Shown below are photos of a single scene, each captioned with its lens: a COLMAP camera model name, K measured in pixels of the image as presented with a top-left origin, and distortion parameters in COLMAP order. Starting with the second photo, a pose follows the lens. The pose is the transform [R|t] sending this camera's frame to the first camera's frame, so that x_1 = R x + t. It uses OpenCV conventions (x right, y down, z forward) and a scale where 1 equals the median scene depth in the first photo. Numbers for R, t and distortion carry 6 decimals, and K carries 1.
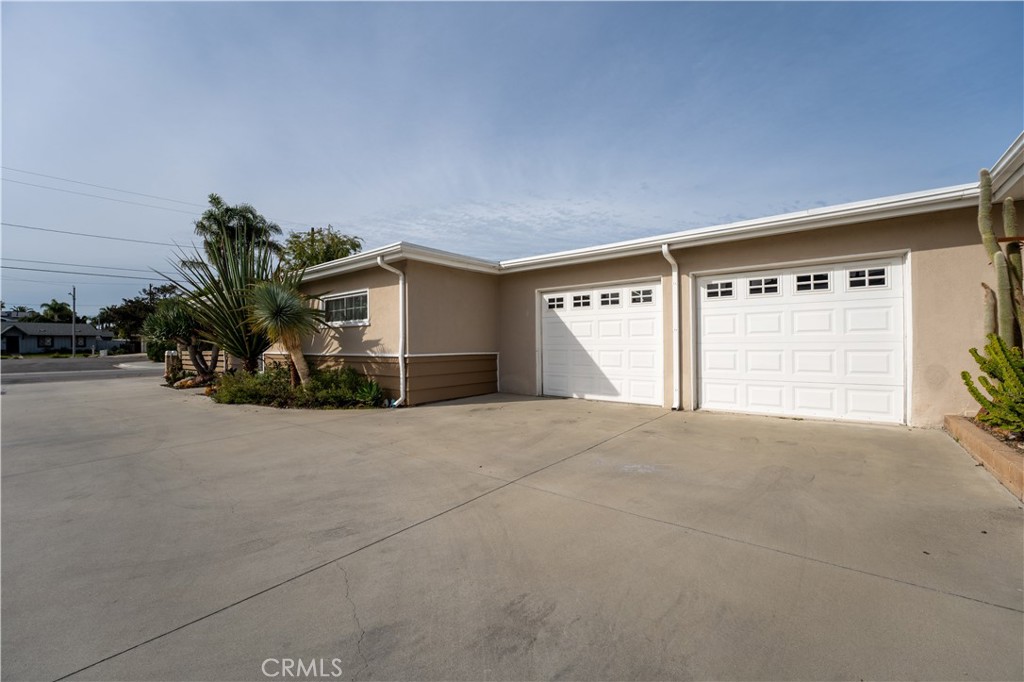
lens RADIAL K [[412.8, 0, 504.2], [0, 412.8, 338.9], [0, 0, 1]] dist [-0.021960, 0.003002]
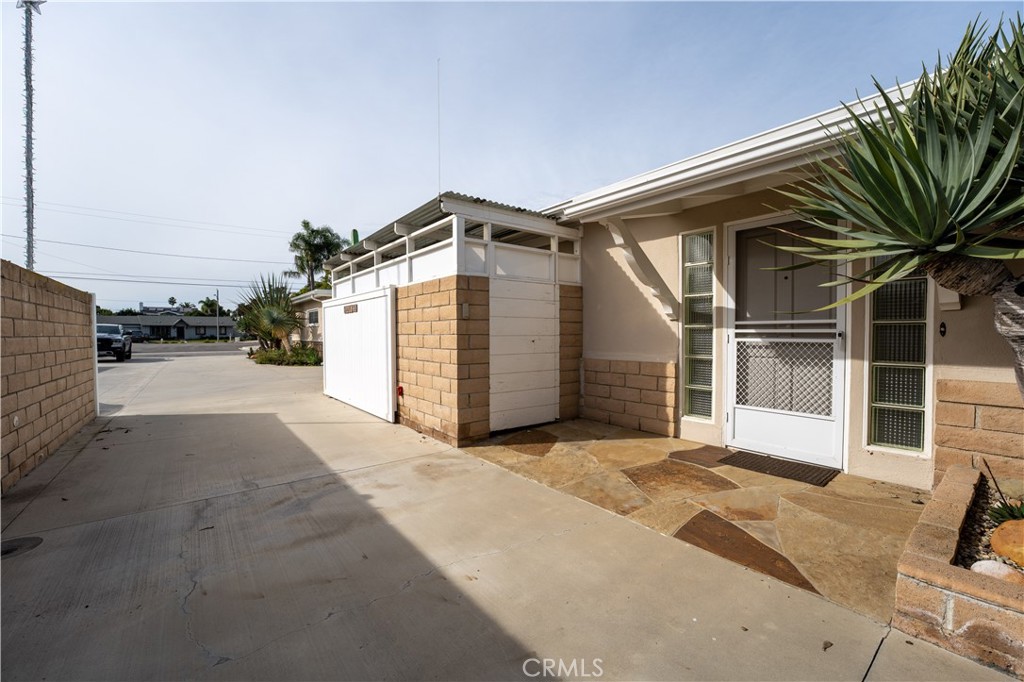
lens RADIAL K [[412.8, 0, 511.9], [0, 412.8, 346.7], [0, 0, 1]] dist [-0.021960, 0.003002]
pose [[0.978713, 0.014926, -0.204692, 0.178050], [-0.006305, 0.999068, 0.042705, -0.004452], [0.205138, -0.040506, 0.977894, -0.136779]]
